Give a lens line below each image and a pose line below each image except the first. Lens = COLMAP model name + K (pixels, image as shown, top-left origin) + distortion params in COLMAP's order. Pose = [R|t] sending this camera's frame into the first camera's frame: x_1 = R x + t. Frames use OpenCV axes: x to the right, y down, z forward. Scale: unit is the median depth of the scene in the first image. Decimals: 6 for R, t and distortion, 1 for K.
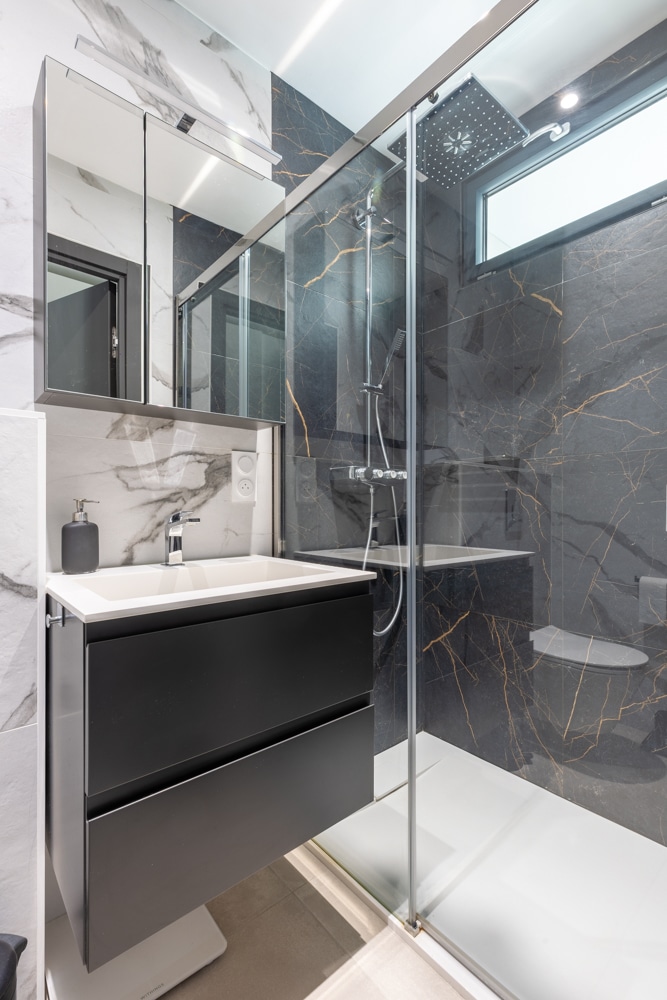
lens RADIAL K [[420.3, 0, 331.3], [0, 420.3, 493.0], [0, 0, 1]] dist [0.002699, -0.000143]
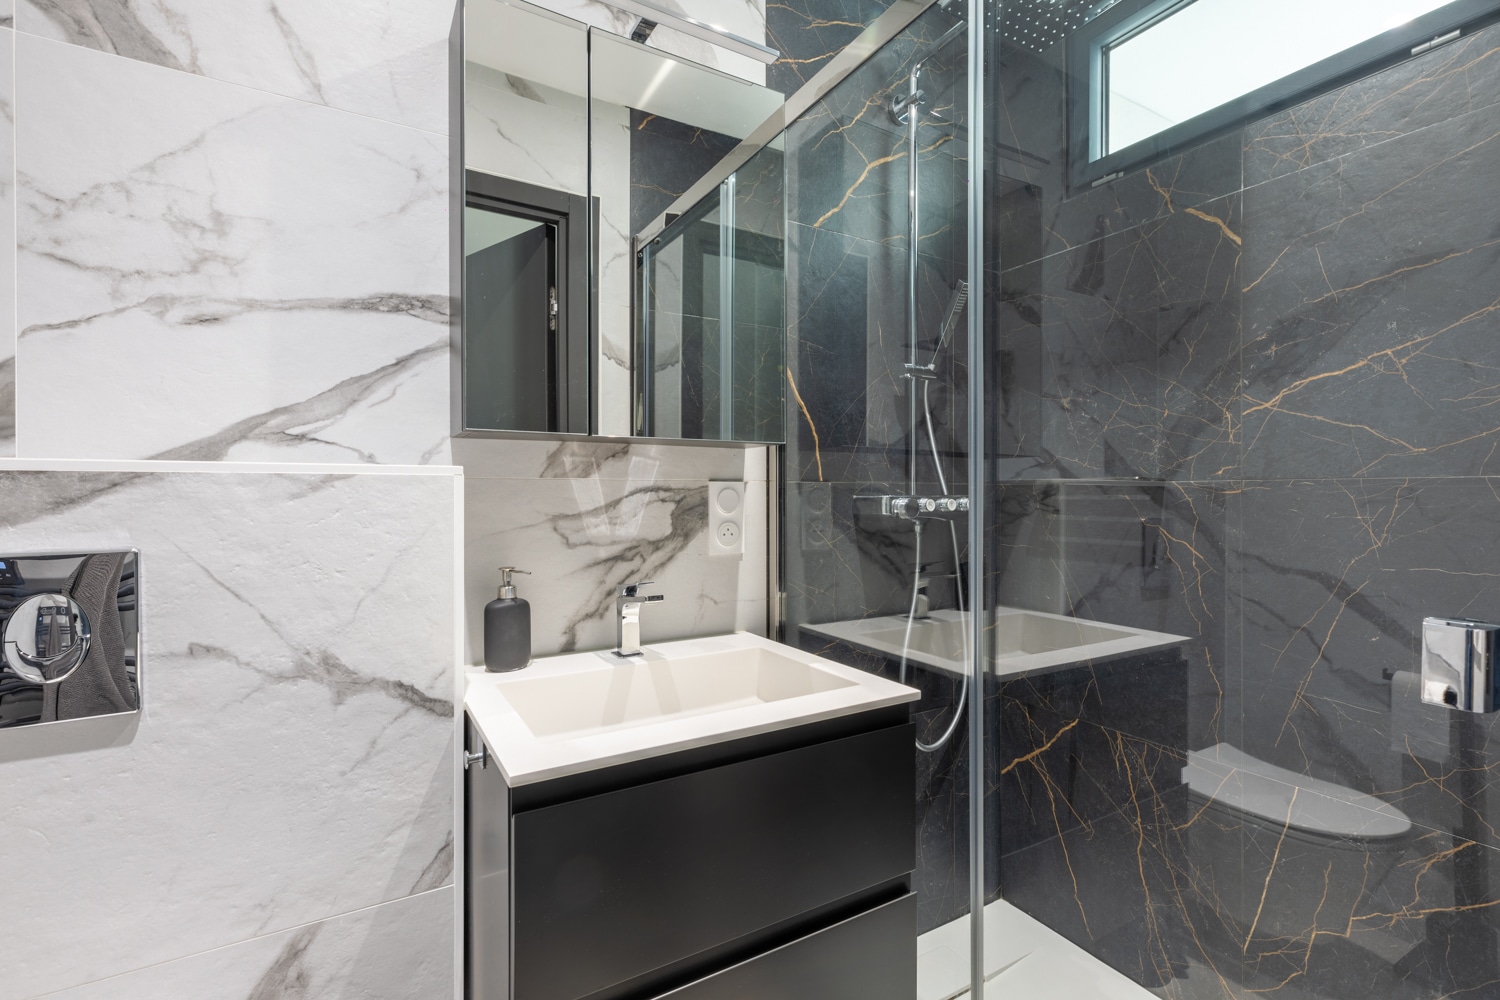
lens RADIAL K [[627.4, 0, 754.9], [0, 627.4, 483.3], [0, 0, 1]] dist [0.002619, -0.000173]
pose [[0.985921, -0.001685, -0.167204, 0.009635], [0.001892, 0.999998, 0.001075, -0.080446], [0.167202, -0.001376, 0.985922, -0.007436]]
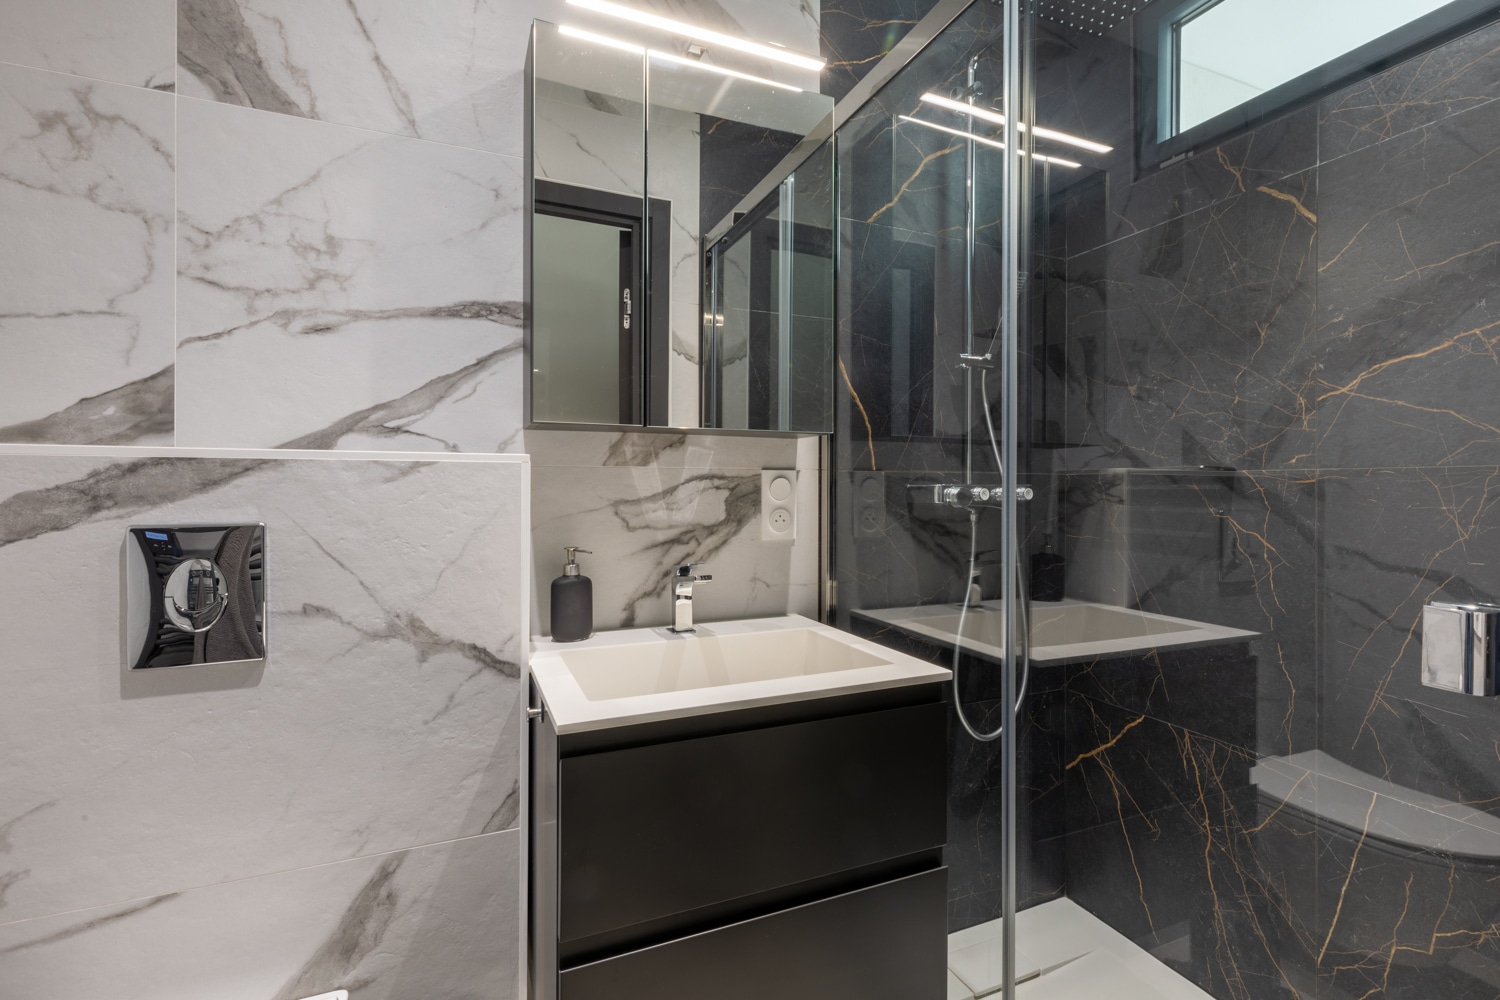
lens RADIAL K [[630.5, 0, 767.4], [0, 630.5, 471.3], [0, 0, 1]] dist [0.002699, -0.000143]
pose [[0.961513, -0.003161, -0.274741, 0.059700], [0.001150, 0.999971, -0.007480, -0.073788], [0.274757, 0.006876, 0.961489, -0.038336]]
